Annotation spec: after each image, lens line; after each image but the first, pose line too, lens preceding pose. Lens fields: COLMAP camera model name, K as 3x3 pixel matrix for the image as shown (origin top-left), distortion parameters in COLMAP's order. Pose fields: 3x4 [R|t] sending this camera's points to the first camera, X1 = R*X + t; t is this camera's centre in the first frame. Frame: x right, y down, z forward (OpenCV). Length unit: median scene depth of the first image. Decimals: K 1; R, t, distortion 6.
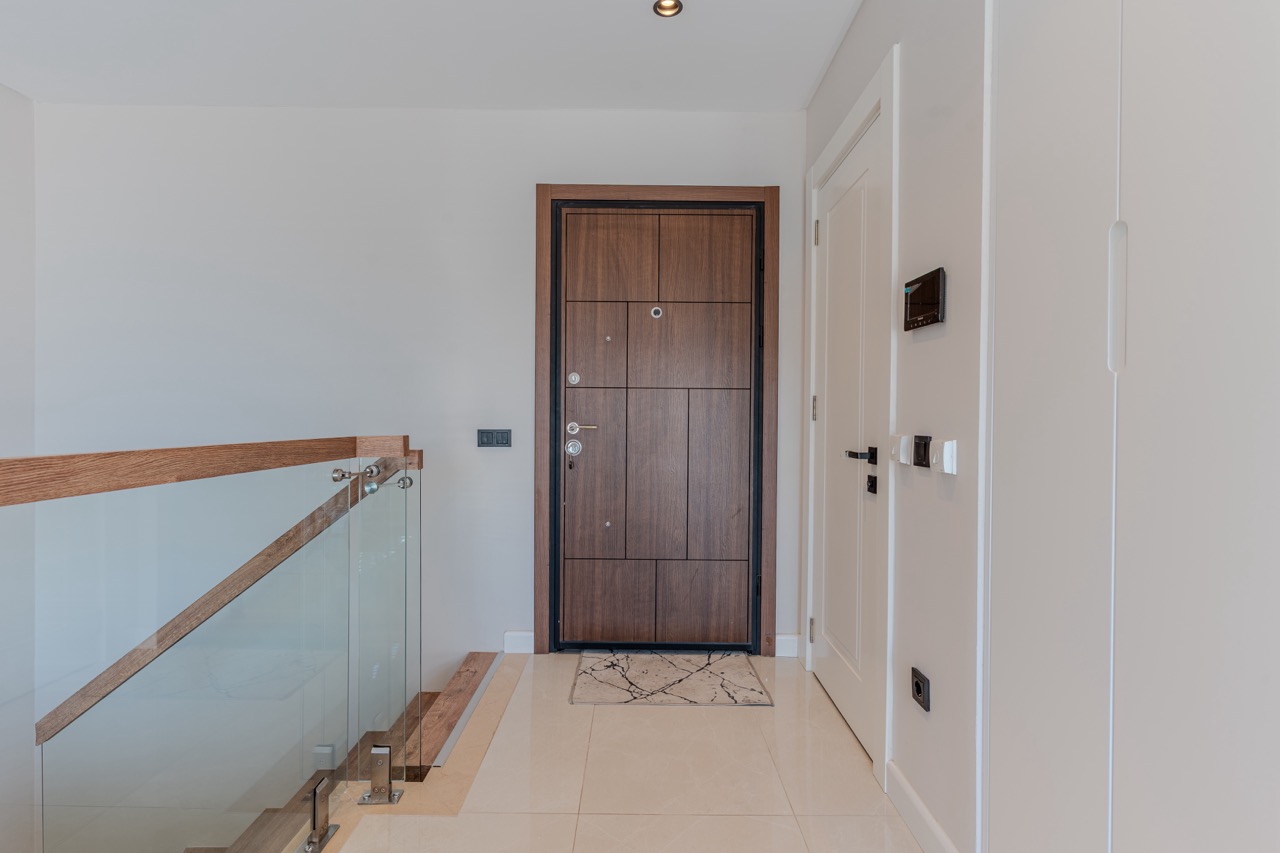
lens RADIAL K [[604.2, 0, 644.8], [0, 604.2, 426.0], [0, 0, 1]] dist [0.003740, 0.000159]
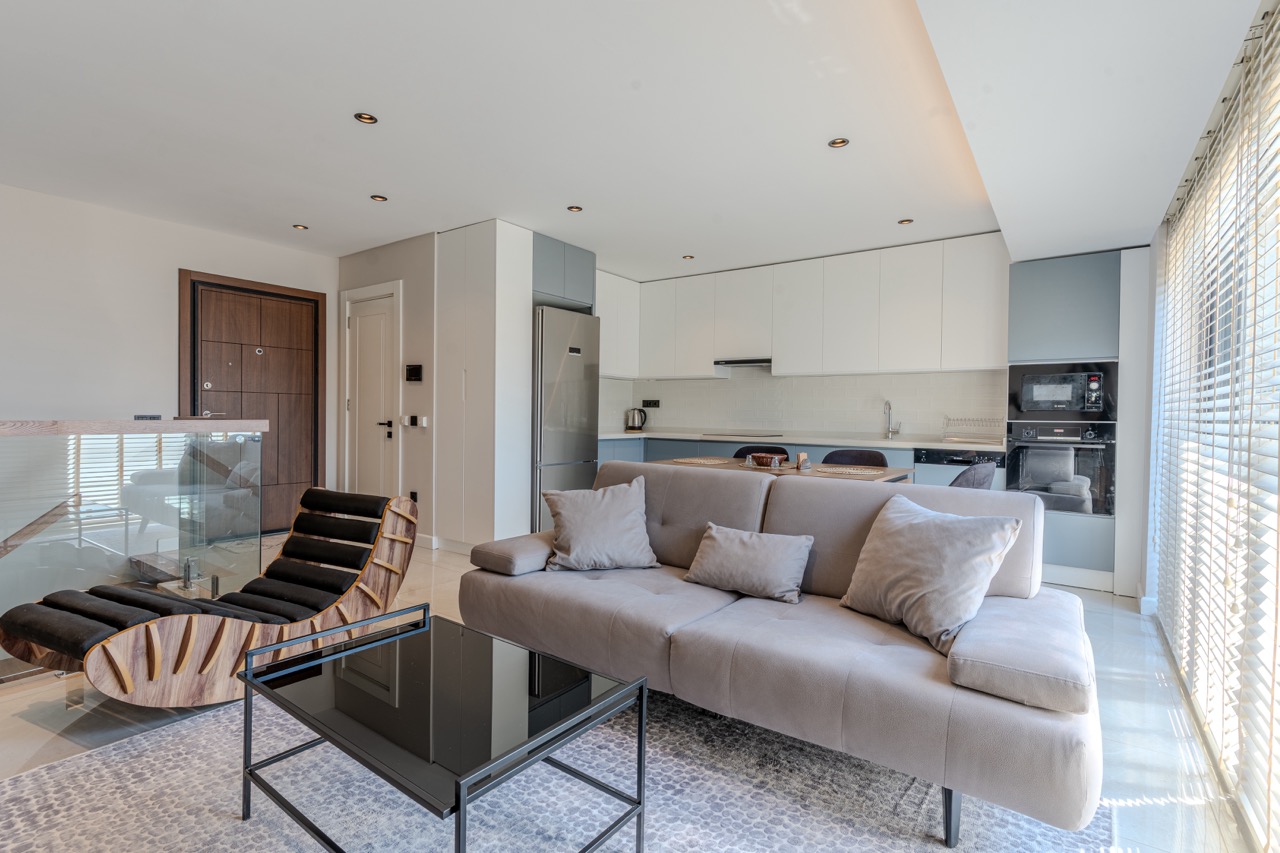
lens RADIAL K [[604.2, 0, 633.4], [0, 604.2, 424.3], [0, 0, 1]] dist [0.003740, 0.000159]
pose [[0.598937, -0.013188, 0.800688, -0.776559], [0.002395, 0.999889, 0.014677, 0.009533], [-0.800793, -0.006873, 0.598902, -1.015698]]
